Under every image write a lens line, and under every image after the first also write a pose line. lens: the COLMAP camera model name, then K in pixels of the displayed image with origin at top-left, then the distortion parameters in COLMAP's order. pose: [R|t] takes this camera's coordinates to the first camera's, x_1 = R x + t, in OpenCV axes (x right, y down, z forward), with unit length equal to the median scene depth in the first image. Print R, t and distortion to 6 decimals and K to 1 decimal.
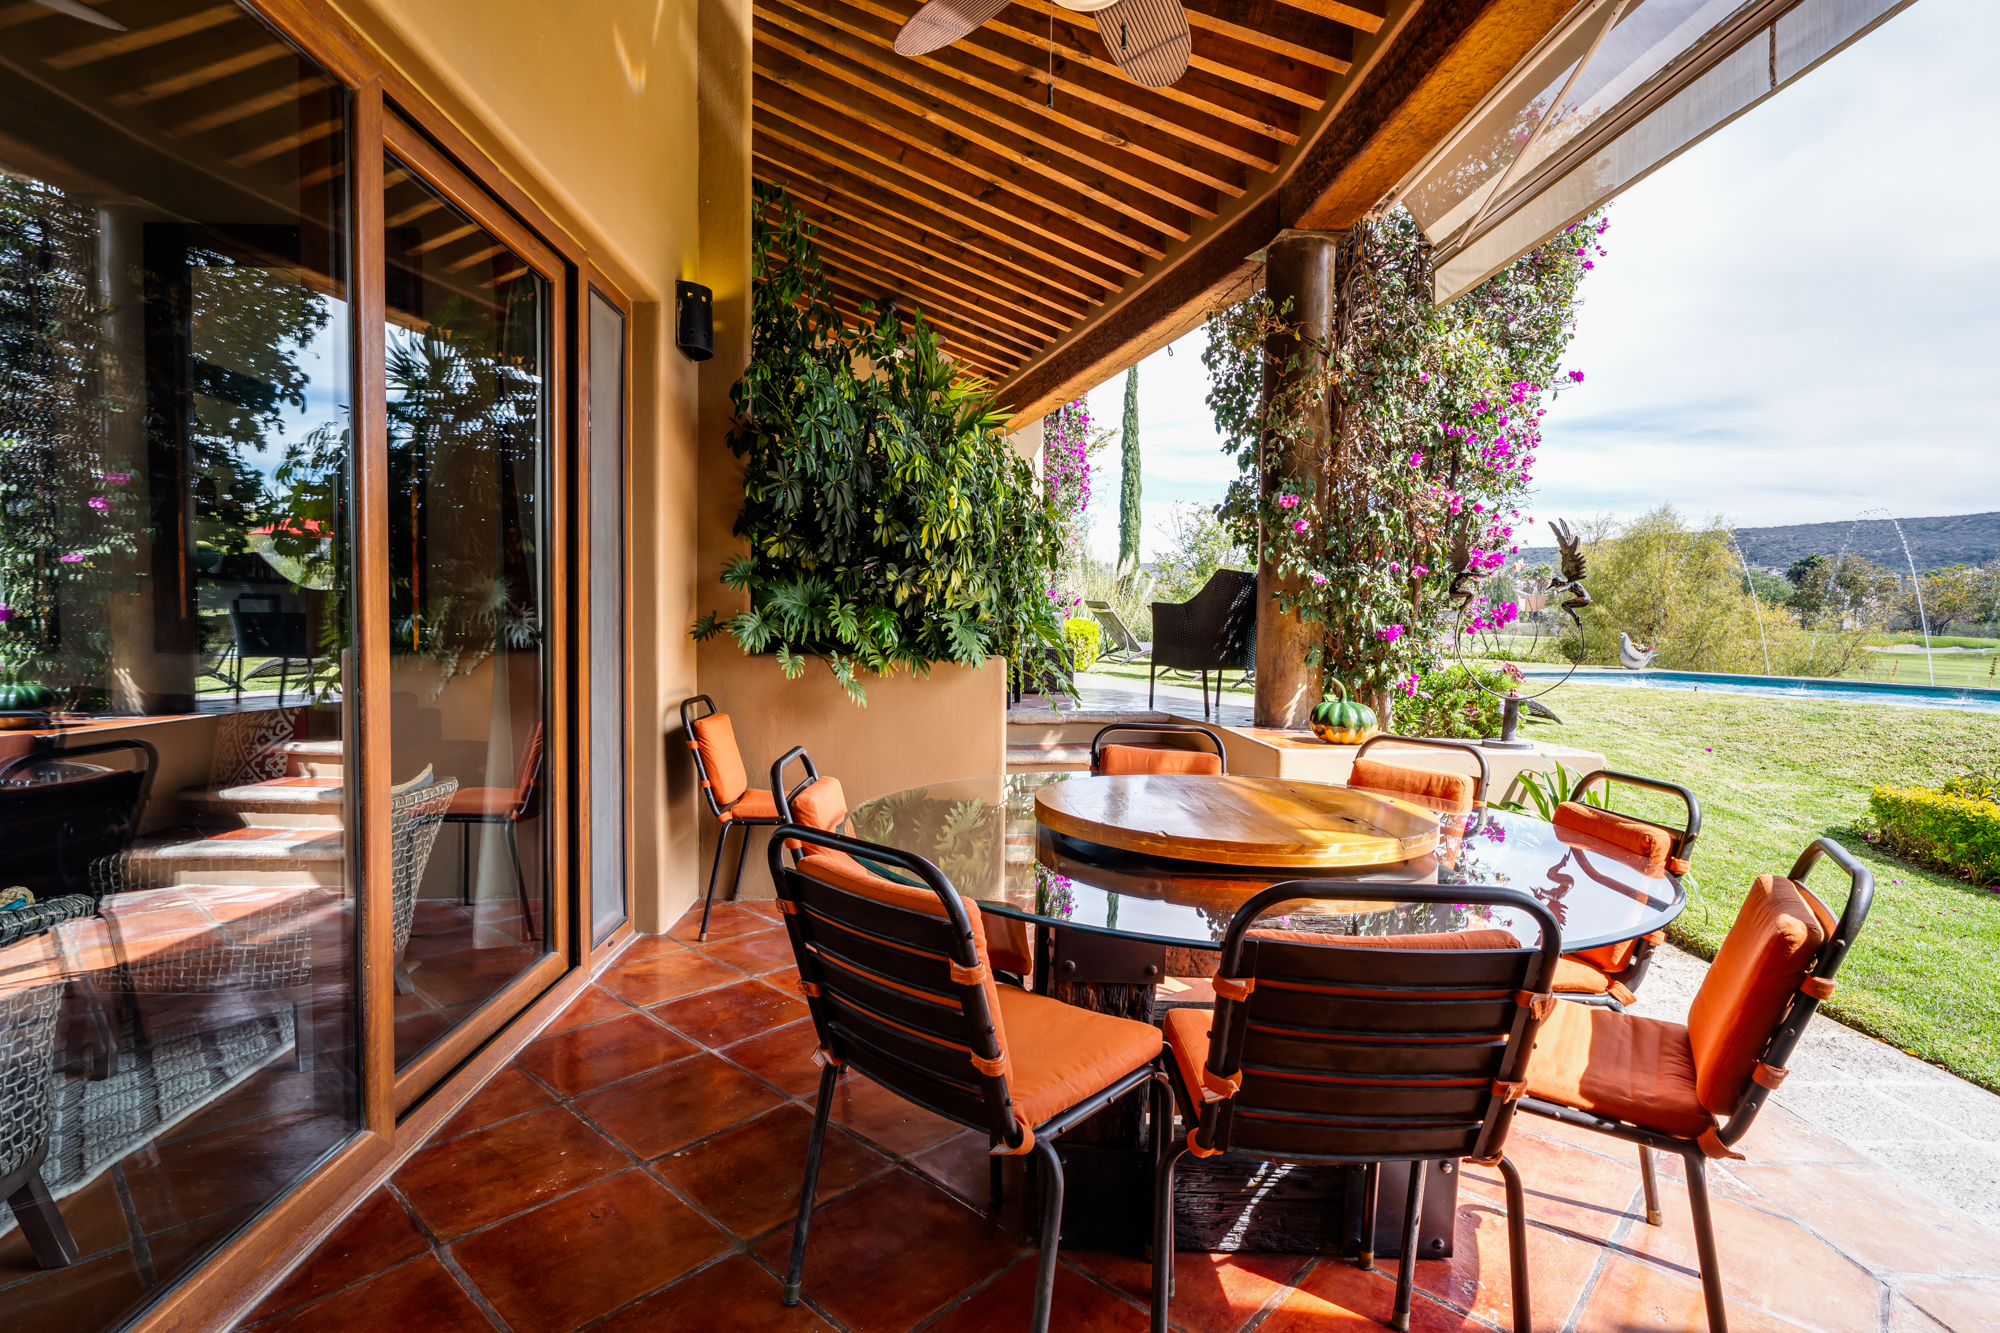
lens RADIAL K [[977.1, 0, 999.1], [0, 977.1, 668.4], [0, 0, 1]] dist [-0.003544, -0.000975]
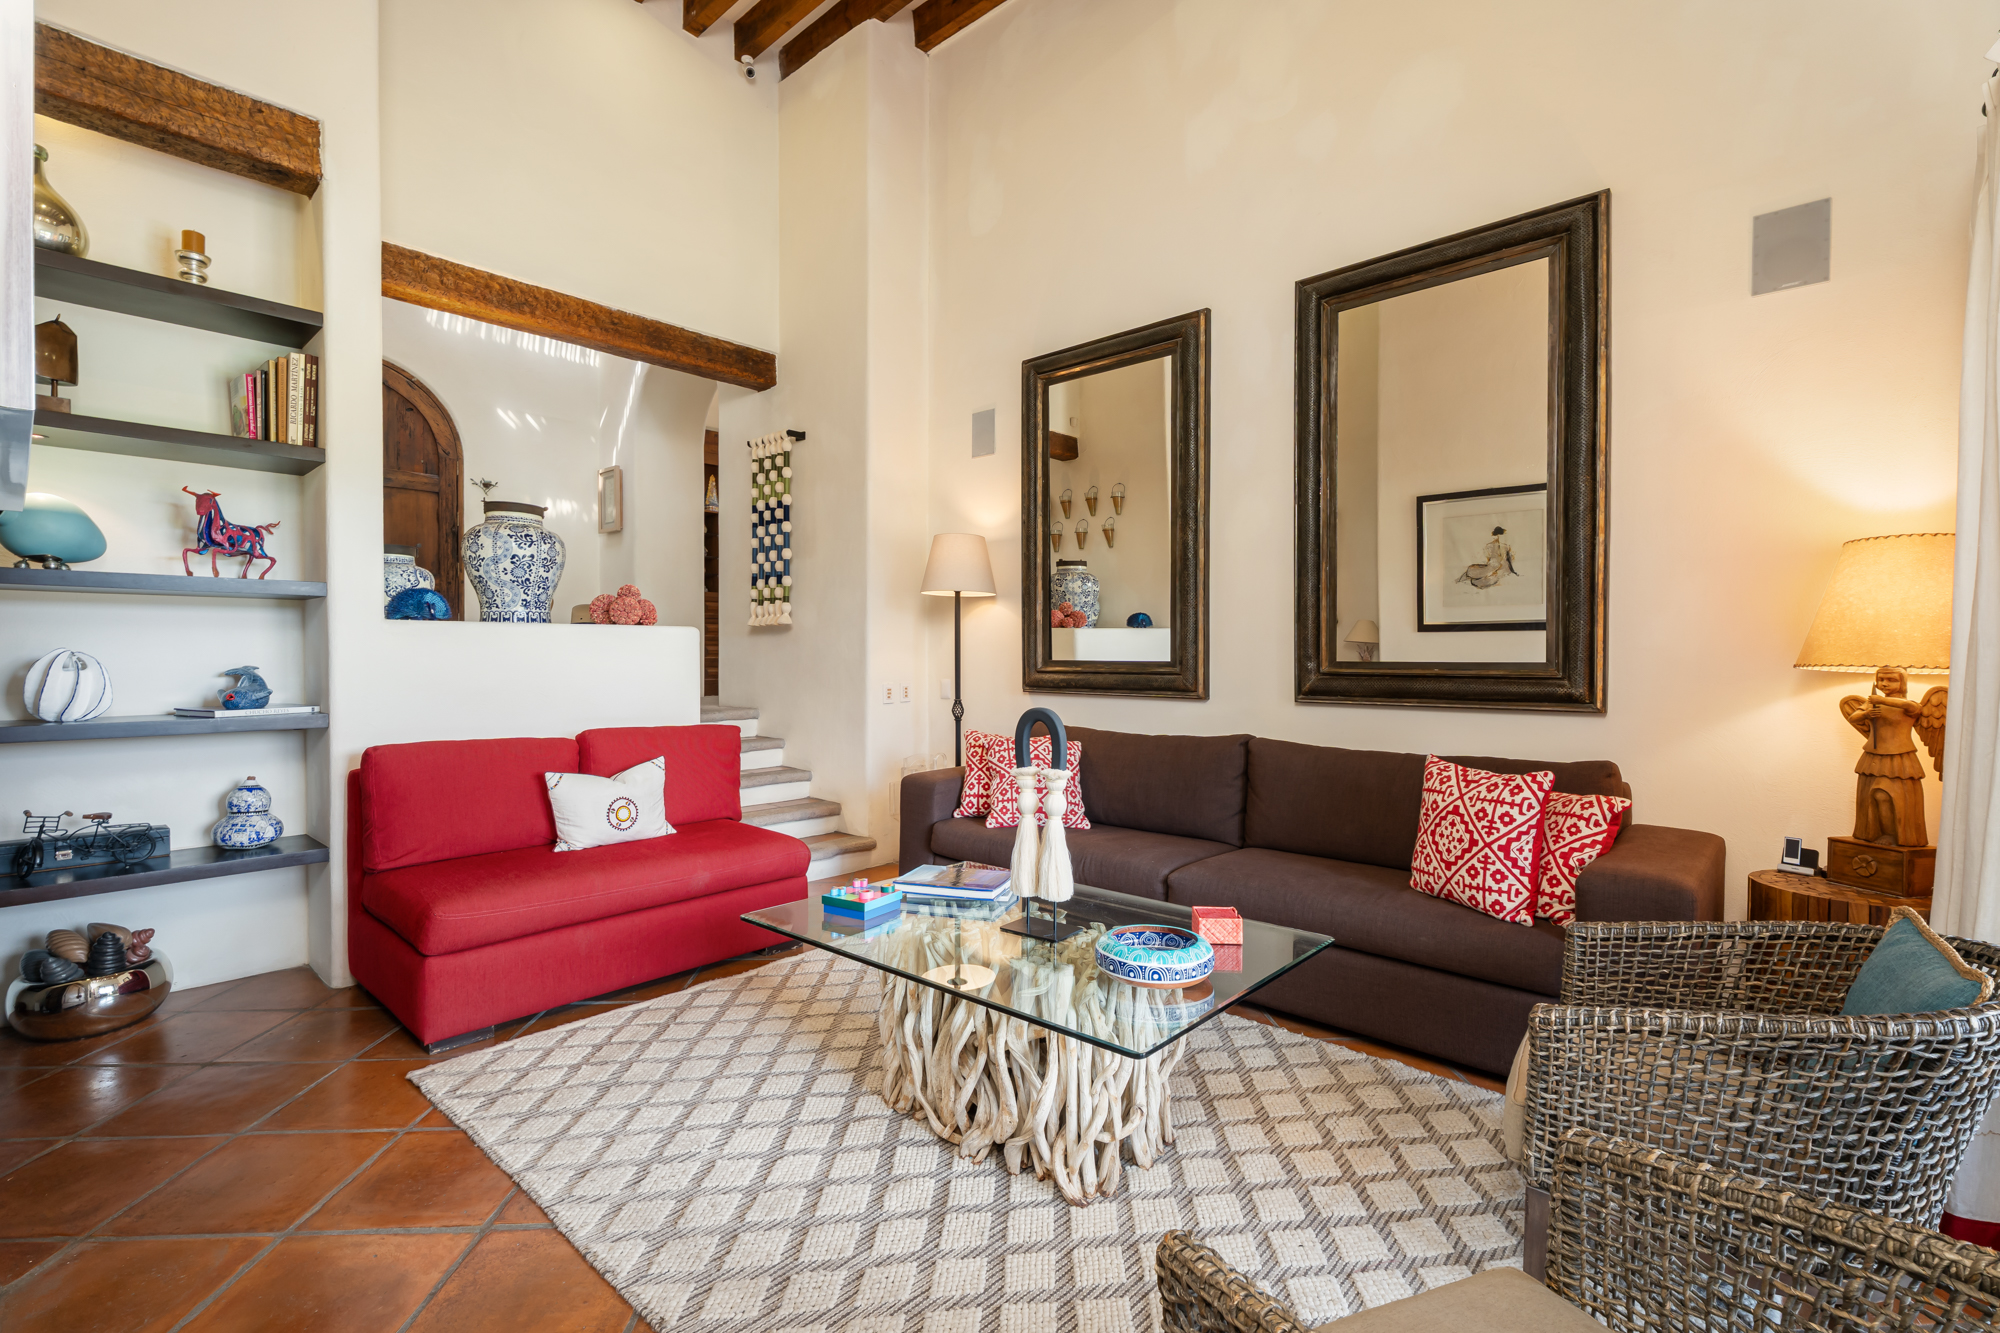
lens RADIAL K [[905.6, 0, 995.8], [0, 905.6, 686.8], [0, 0, 1]] dist [-0.002533, -0.000503]
pose [[0.718186, 0.004488, -0.695836, -0.365194], [-0.037275, 0.998792, -0.032029, 0.002529], [0.694852, 0.048940, 0.717486, 0.109259]]
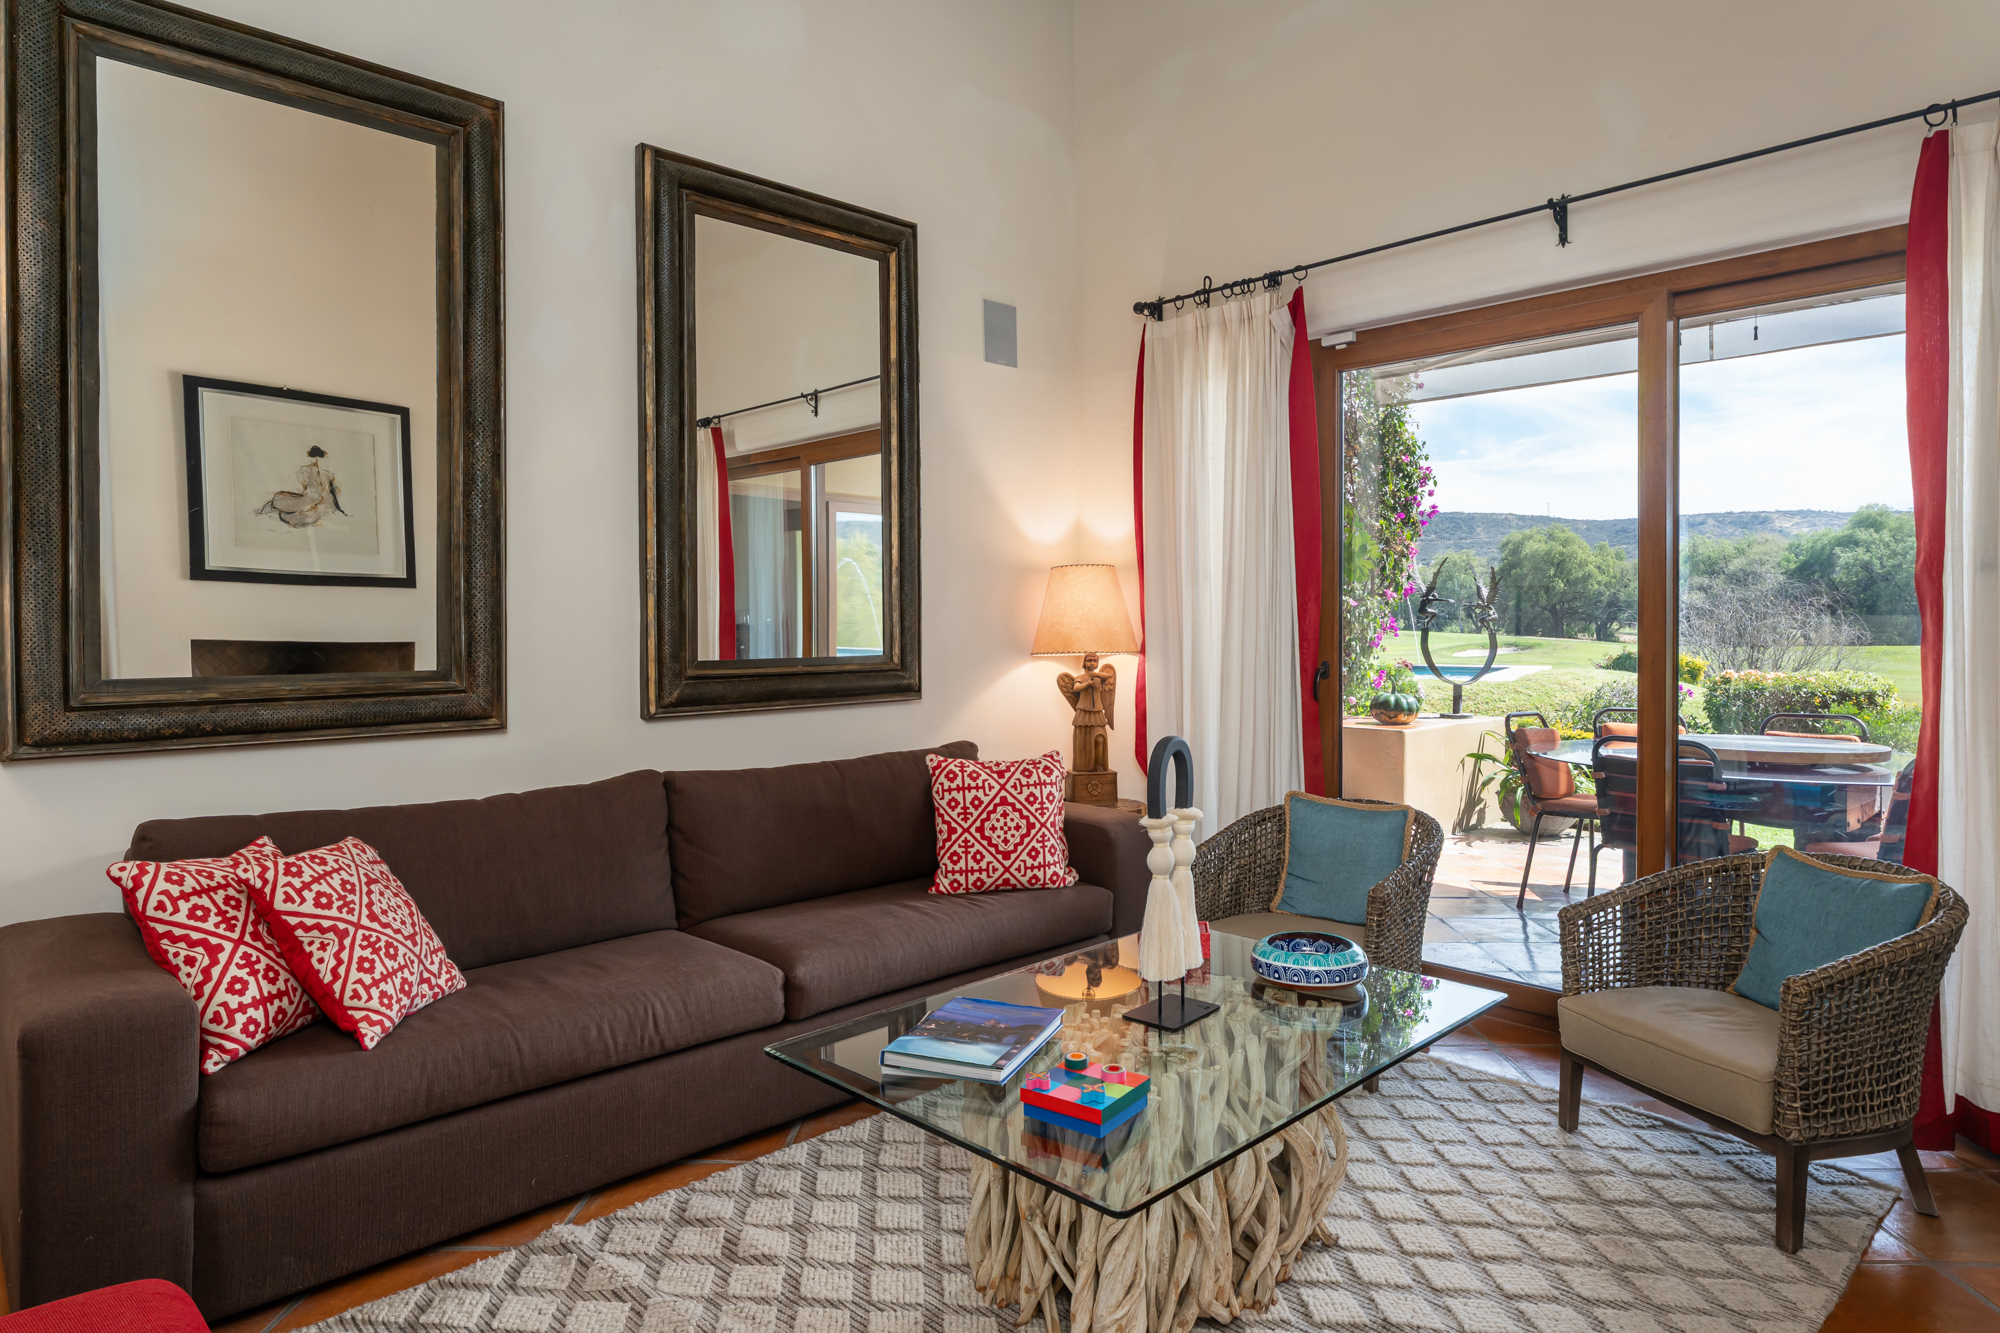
lens RADIAL K [[1149.1, 0, 1007.7], [0, 1149.1, 631.8], [0, 0, 1]] dist [-0.006531, -0.001798]
pose [[0.744359, -0.023119, 0.667380, -1.027445], [0.043917, 0.998932, -0.014377, -0.047981], [-0.666335, 0.040011, 0.744579, 0.145048]]
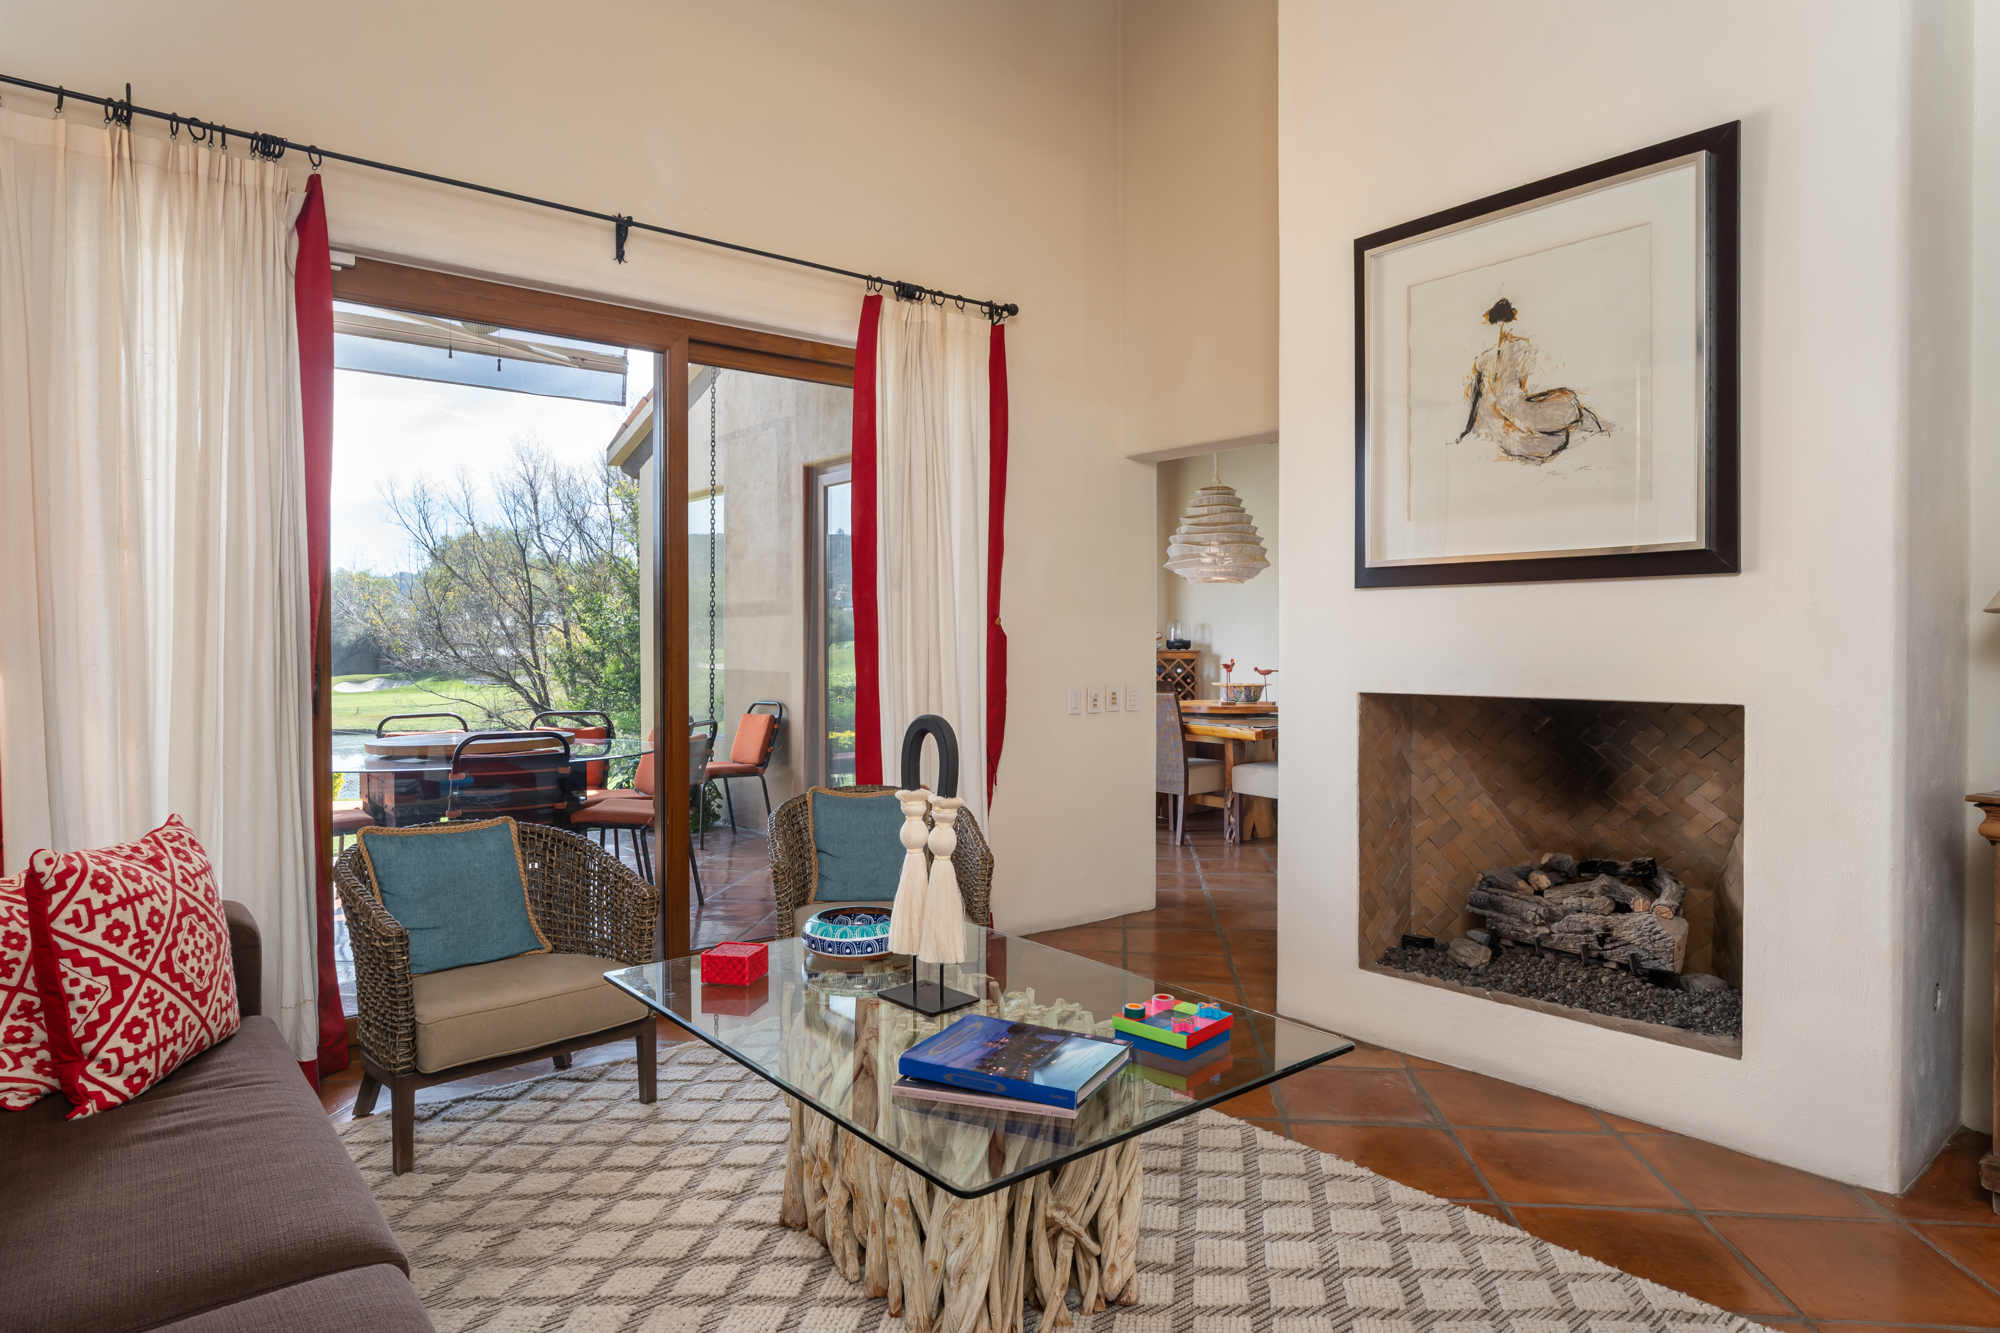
lens RADIAL K [[1141.6, 0, 1000.0], [0, 1141.6, 656.9], [0, 0, 1]] dist [-0.005824, -0.000701]
pose [[-0.587196, -0.027771, 0.808968, -1.053033], [0.026242, 0.998233, 0.053316, -0.056938], [-0.809020, 0.052536, -0.585429, 0.727646]]
